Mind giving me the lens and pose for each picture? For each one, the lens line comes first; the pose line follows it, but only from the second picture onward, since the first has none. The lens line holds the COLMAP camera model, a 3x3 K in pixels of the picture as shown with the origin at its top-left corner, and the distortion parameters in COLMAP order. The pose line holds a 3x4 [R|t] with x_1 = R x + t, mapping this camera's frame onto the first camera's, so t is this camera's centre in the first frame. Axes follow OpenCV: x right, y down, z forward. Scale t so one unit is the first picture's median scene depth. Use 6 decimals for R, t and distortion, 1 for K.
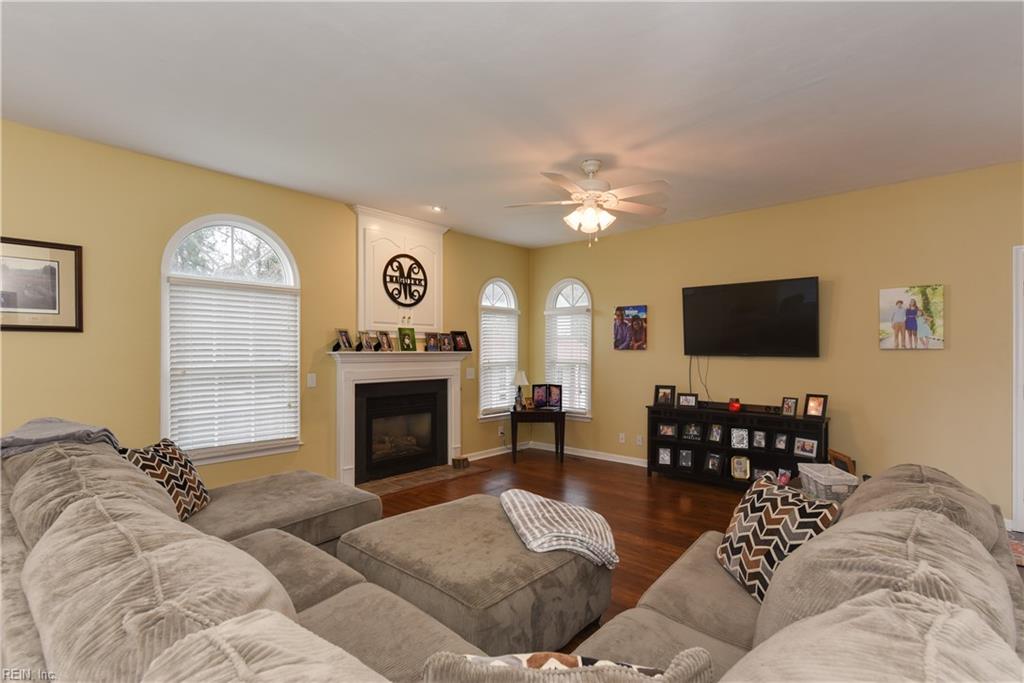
lens RADIAL K [[476.3, 0, 515.9], [0, 476.3, 342.7], [0, 0, 1]] dist [0.000432, 0.000224]
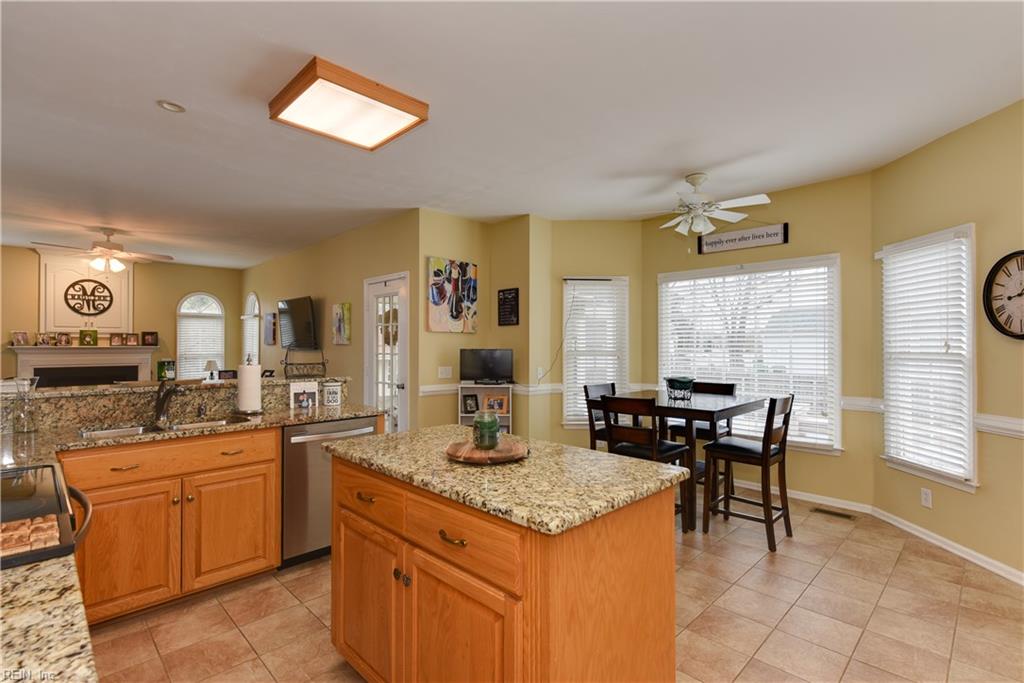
lens RADIAL K [[476.3, 0, 515.9], [0, 476.3, 342.7], [0, 0, 1]] dist [0.000432, 0.000224]
pose [[0.998704, -0.002985, -0.050800, 1.140998], [0.003384, 0.999964, 0.007773, 0.000738], [0.050775, -0.007935, 0.998679, -0.388027]]
